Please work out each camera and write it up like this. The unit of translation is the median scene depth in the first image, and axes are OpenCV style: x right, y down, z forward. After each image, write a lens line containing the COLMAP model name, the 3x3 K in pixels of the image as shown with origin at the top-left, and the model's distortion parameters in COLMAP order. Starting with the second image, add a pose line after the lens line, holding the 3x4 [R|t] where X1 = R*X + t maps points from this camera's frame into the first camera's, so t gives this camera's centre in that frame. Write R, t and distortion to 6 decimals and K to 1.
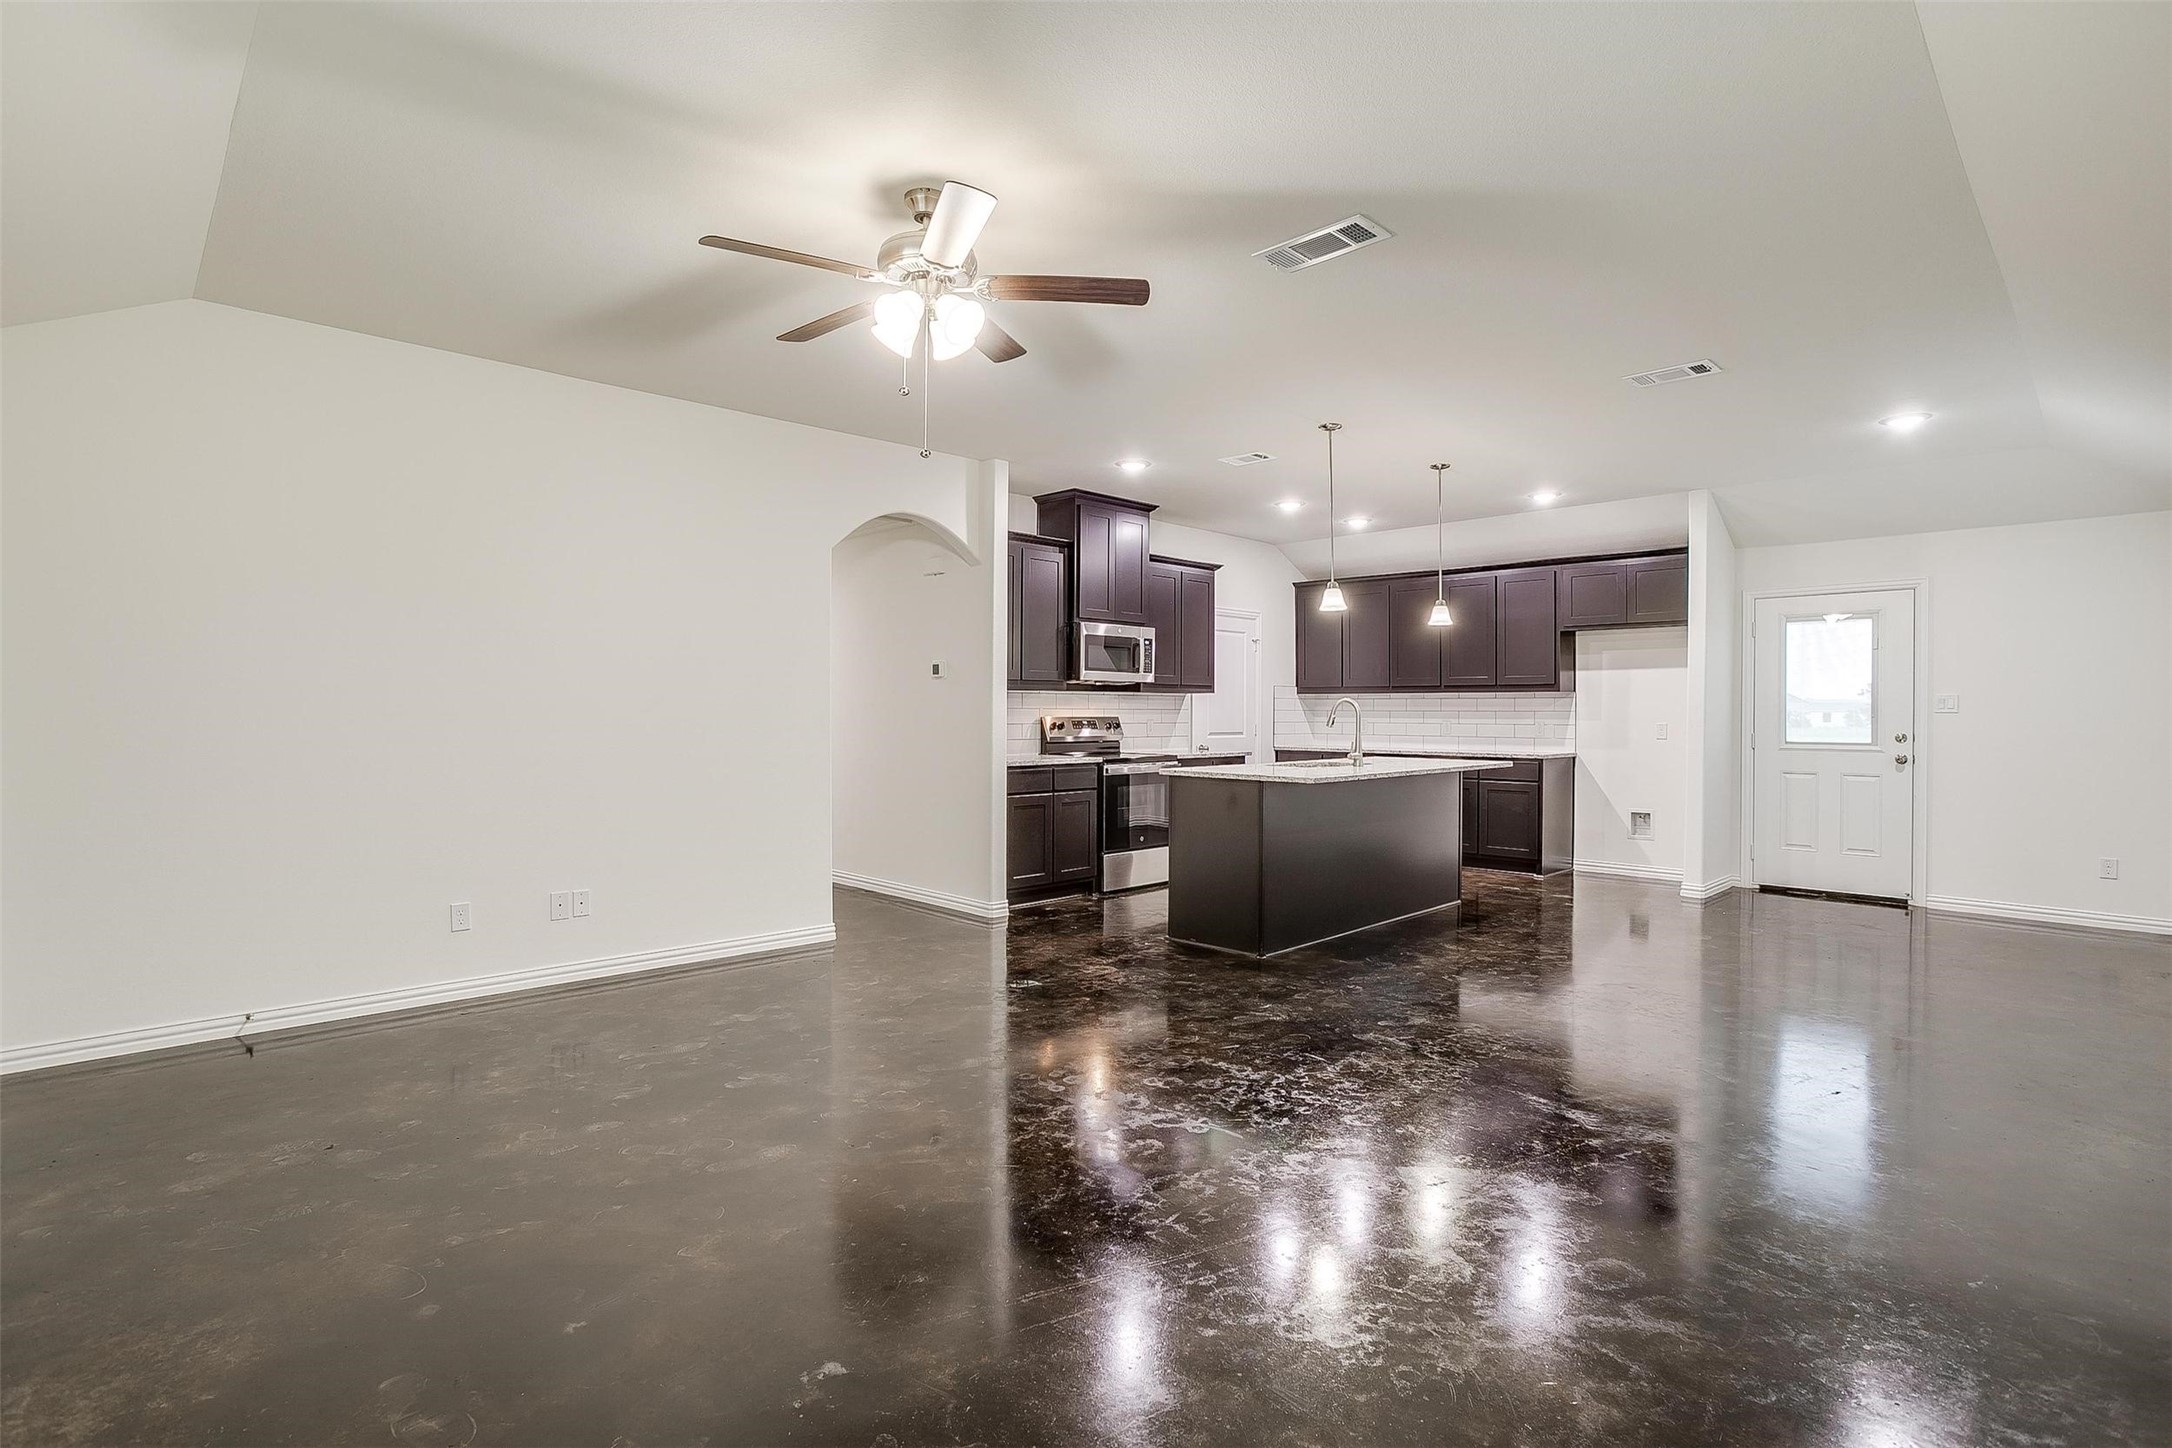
lens RADIAL K [[1050.3, 0, 1076.6], [0, 1050.3, 721.8], [0, 0, 1]] dist [-0.060422, 0.032101]
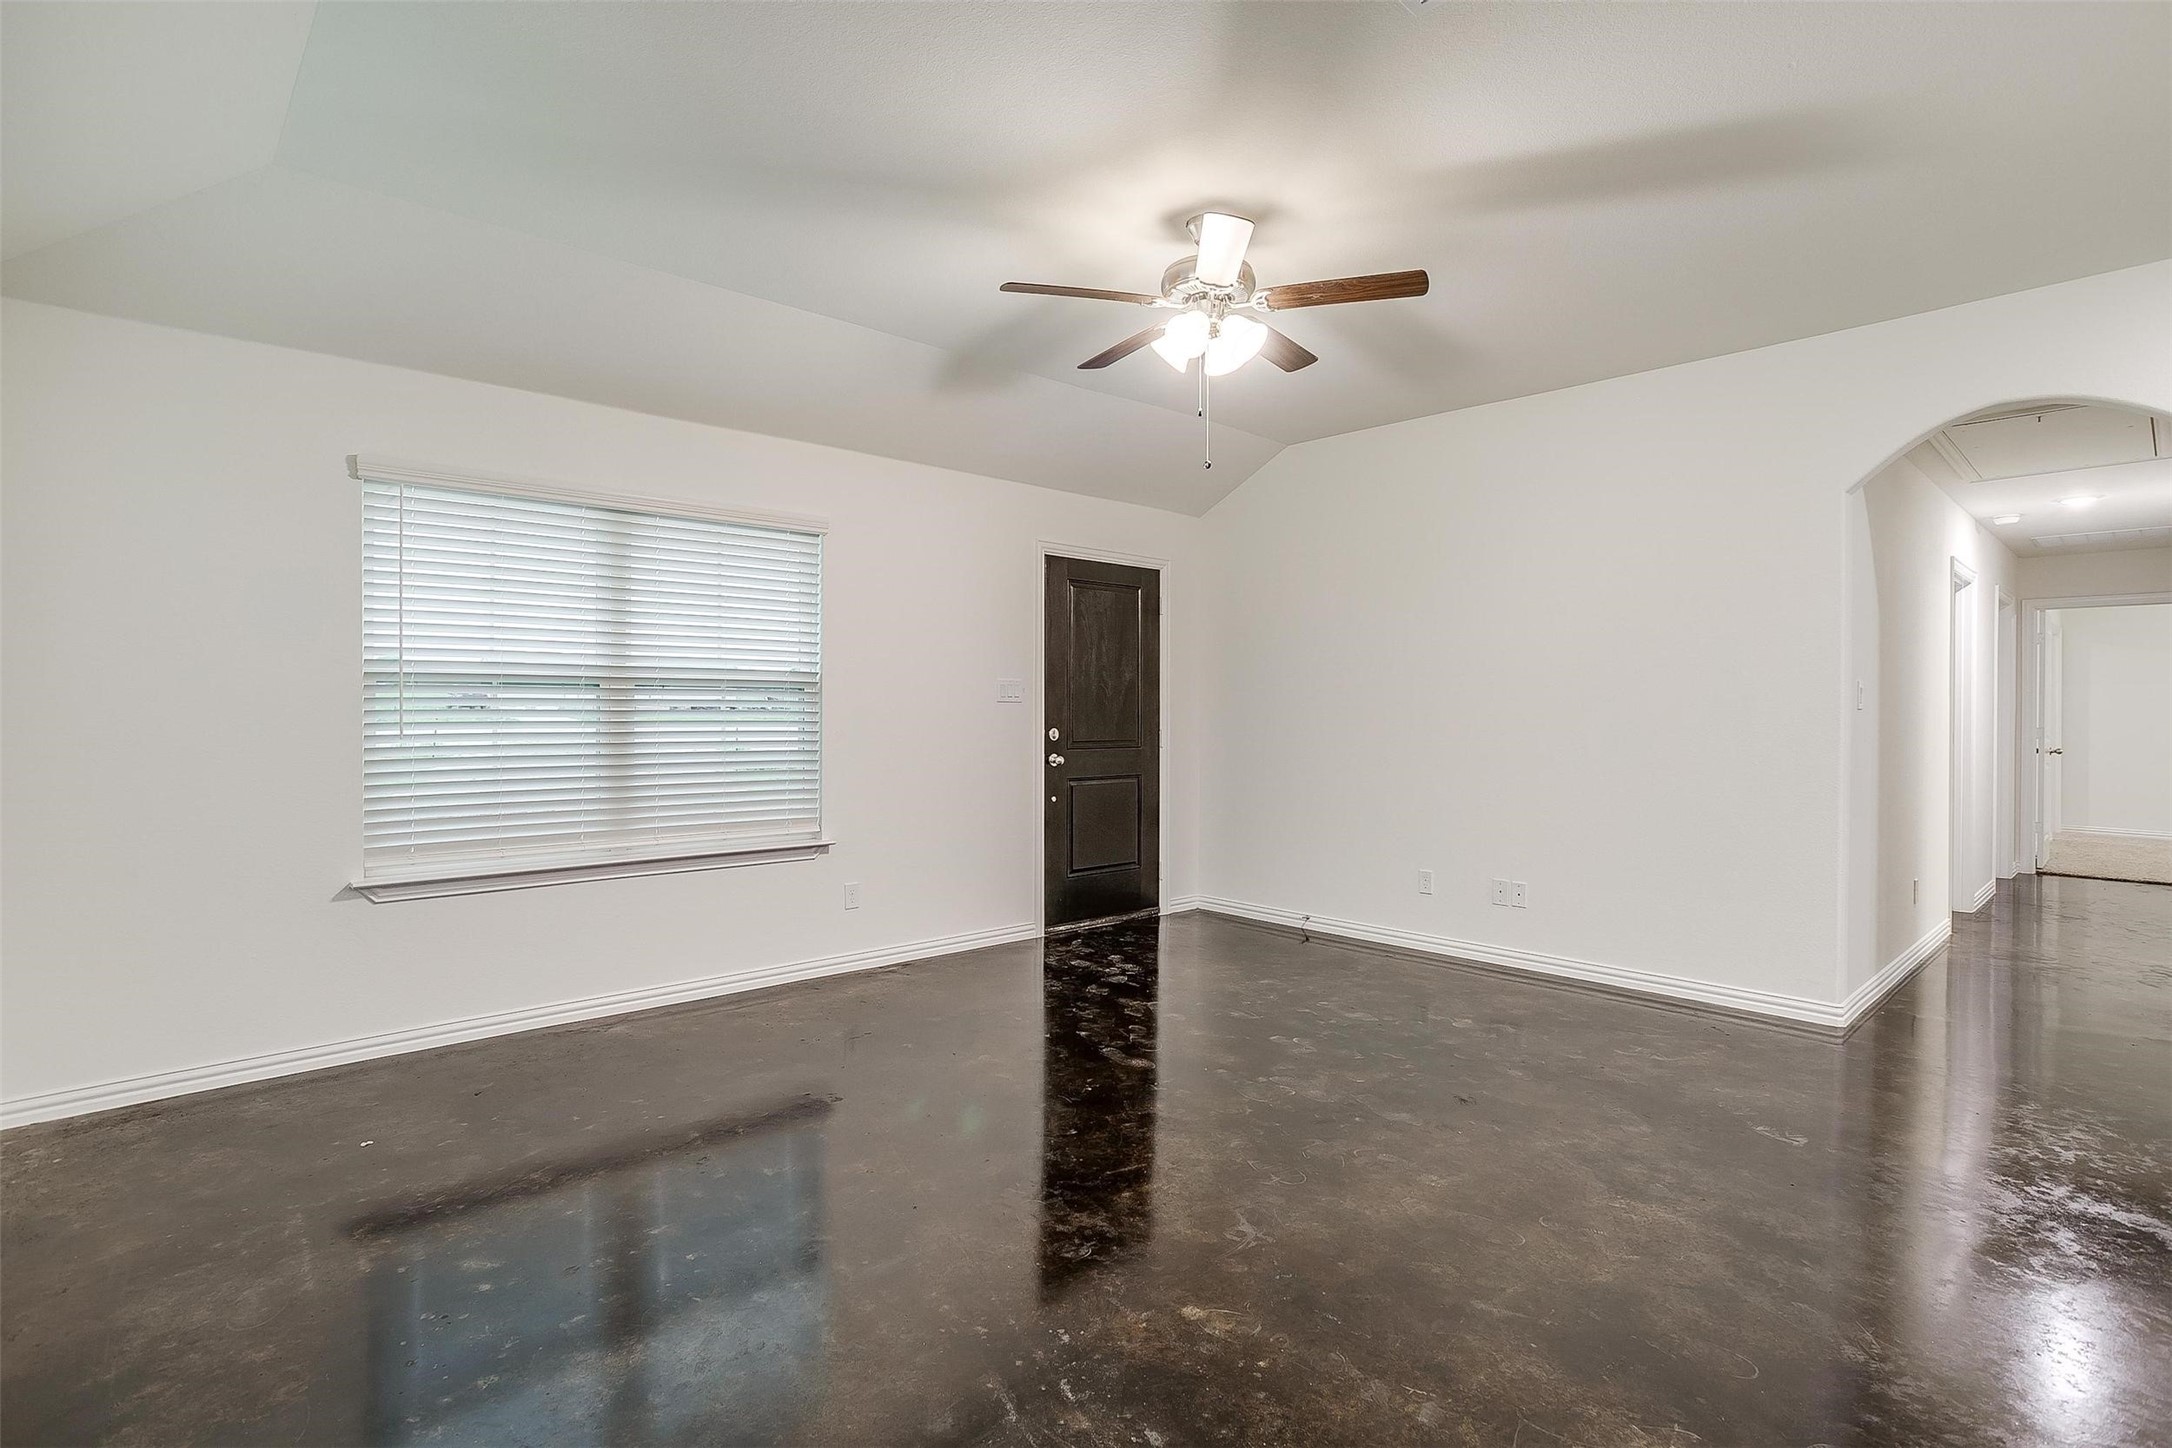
lens RADIAL K [[1063.6, 0, 1086.0], [0, 1063.6, 724.0], [0, 0, 1]] dist [-0.063686, 0.032580]
pose [[-0.016500, 0.012446, -0.999786, 0.391705], [-0.016866, 0.999777, 0.012724, -0.003093], [0.999722, 0.017073, -0.016286, 0.379589]]
